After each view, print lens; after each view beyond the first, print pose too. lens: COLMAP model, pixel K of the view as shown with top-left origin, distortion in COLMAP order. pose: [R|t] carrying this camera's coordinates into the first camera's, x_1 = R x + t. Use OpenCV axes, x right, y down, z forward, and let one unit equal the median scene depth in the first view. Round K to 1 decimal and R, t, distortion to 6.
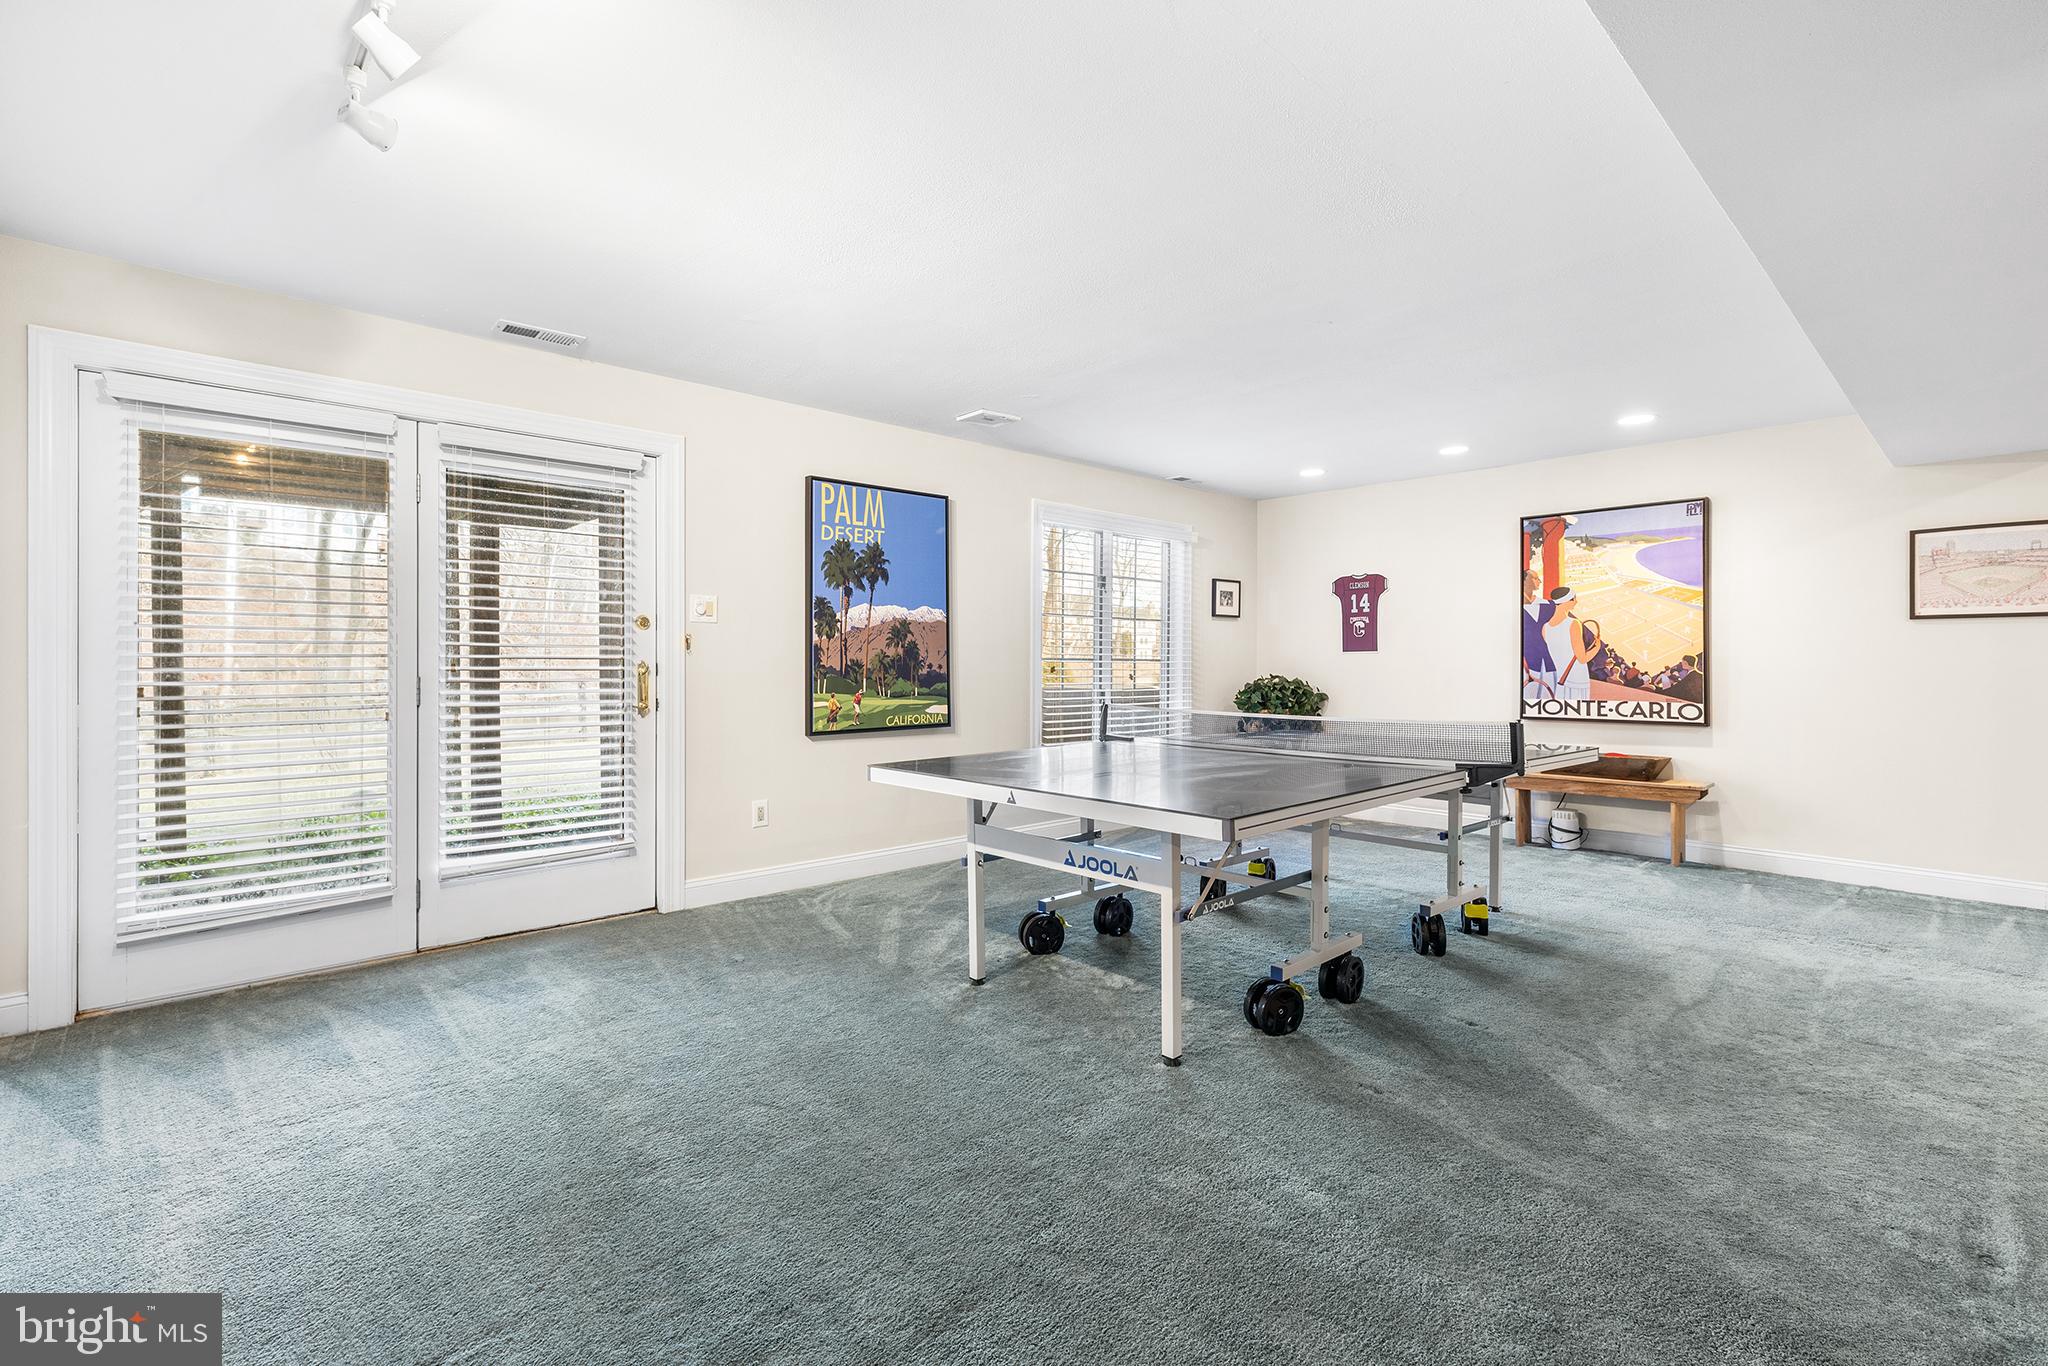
lens RADIAL K [[930.1, 0, 1020.5], [0, 930.1, 667.5], [0, 0, 1]] dist [0.000434, 0.000127]
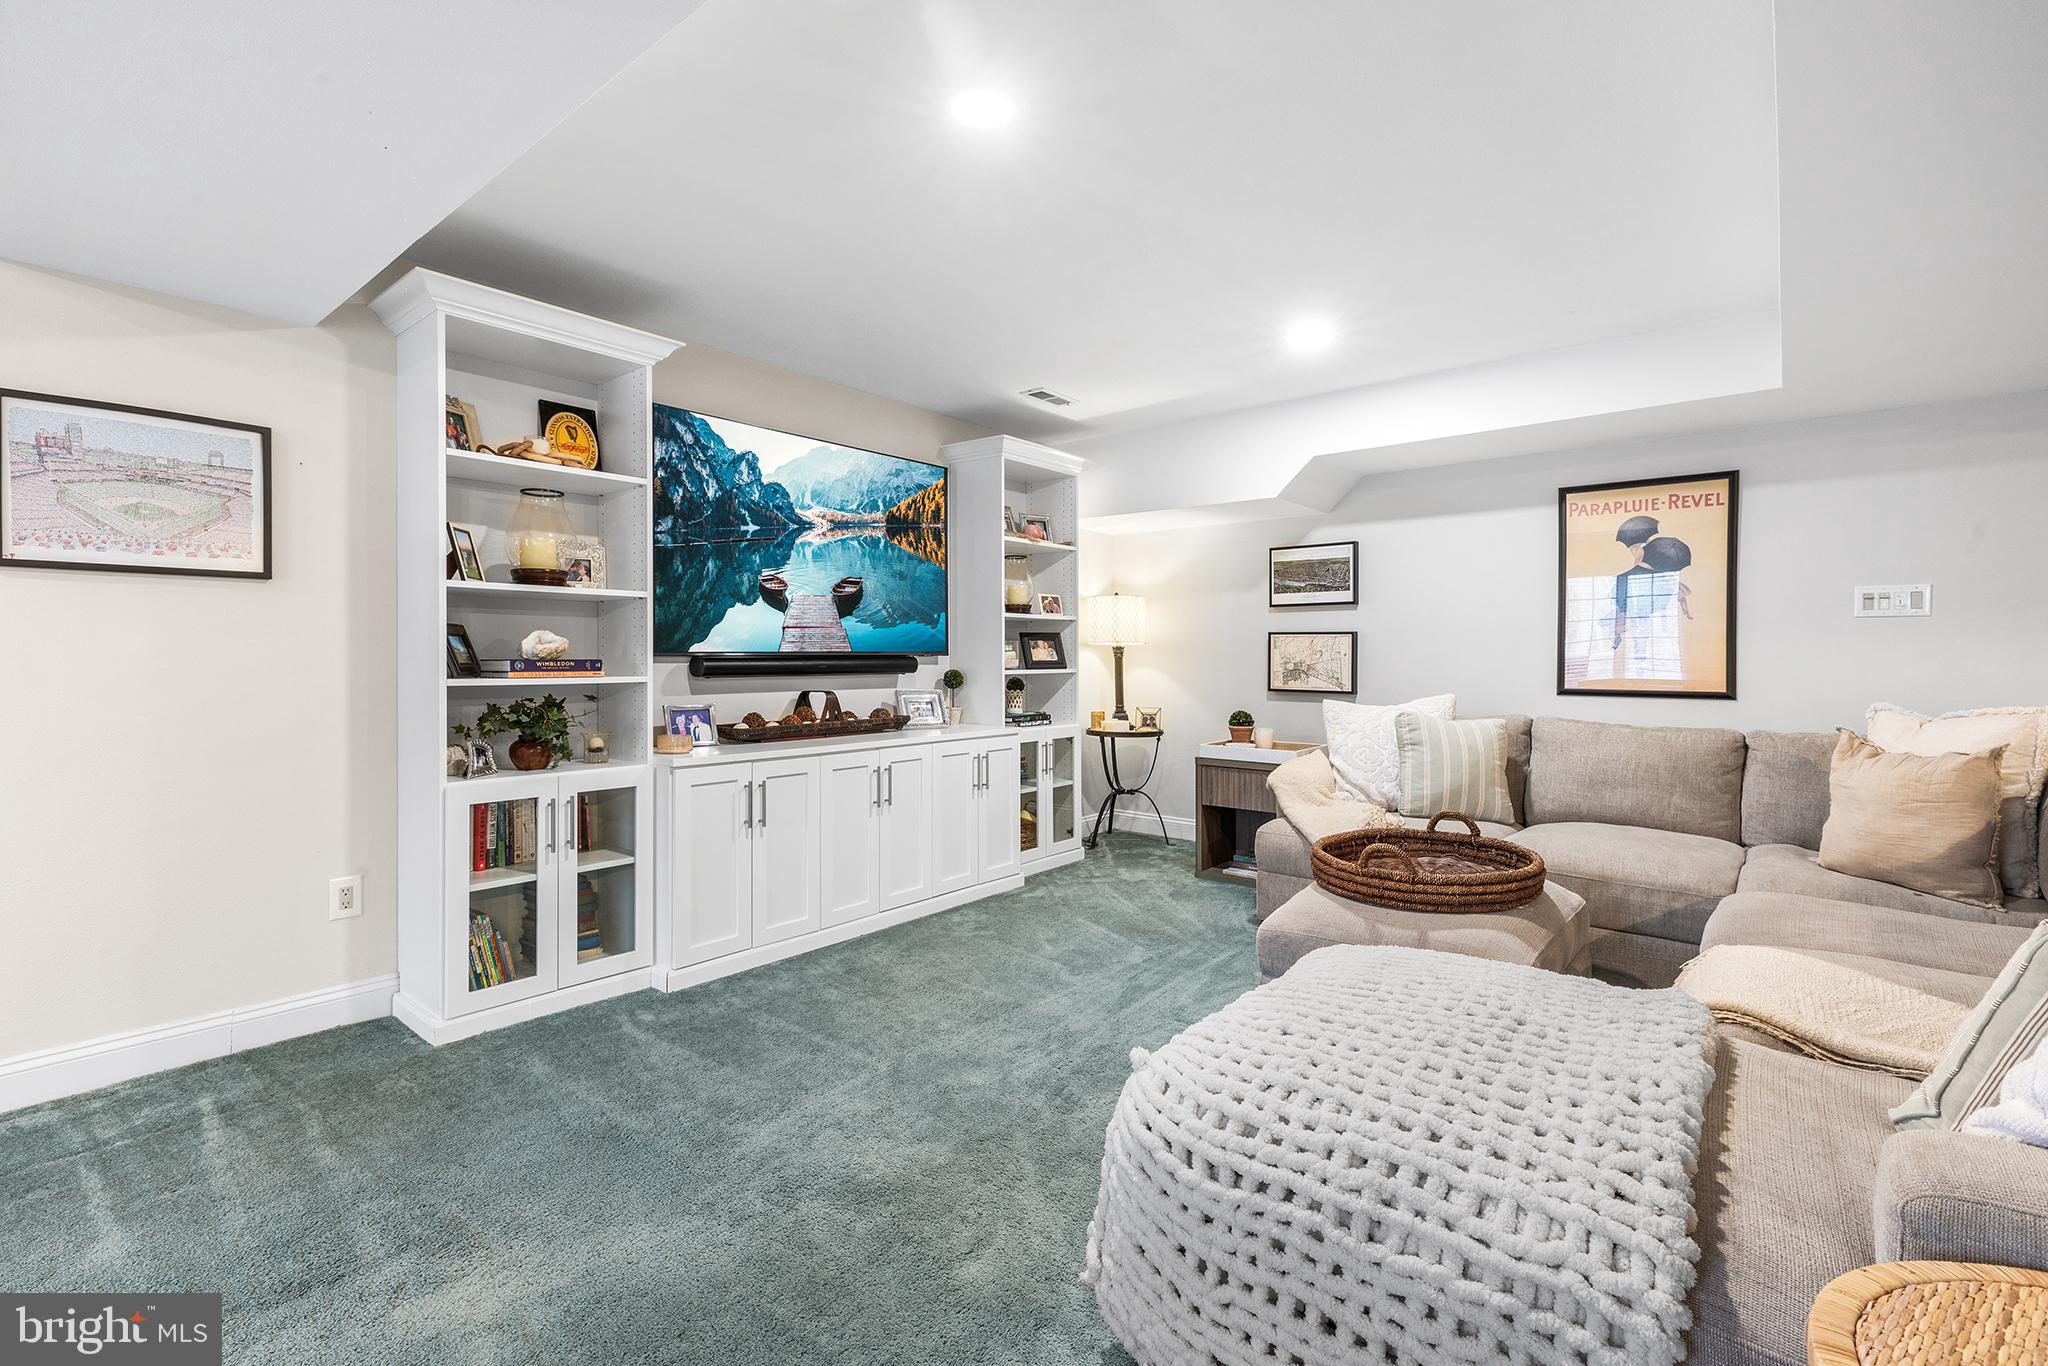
lens RADIAL K [[930.1, 0, 1020.1], [0, 930.1, 664.2], [0, 0, 1]] dist [0.000434, 0.000127]
pose [[-0.119578, -0.007195, 0.992799, 0.424037], [0.003468, 0.999965, 0.007664, -0.001893], [-0.992819, 0.004360, -0.119549, 0.548323]]
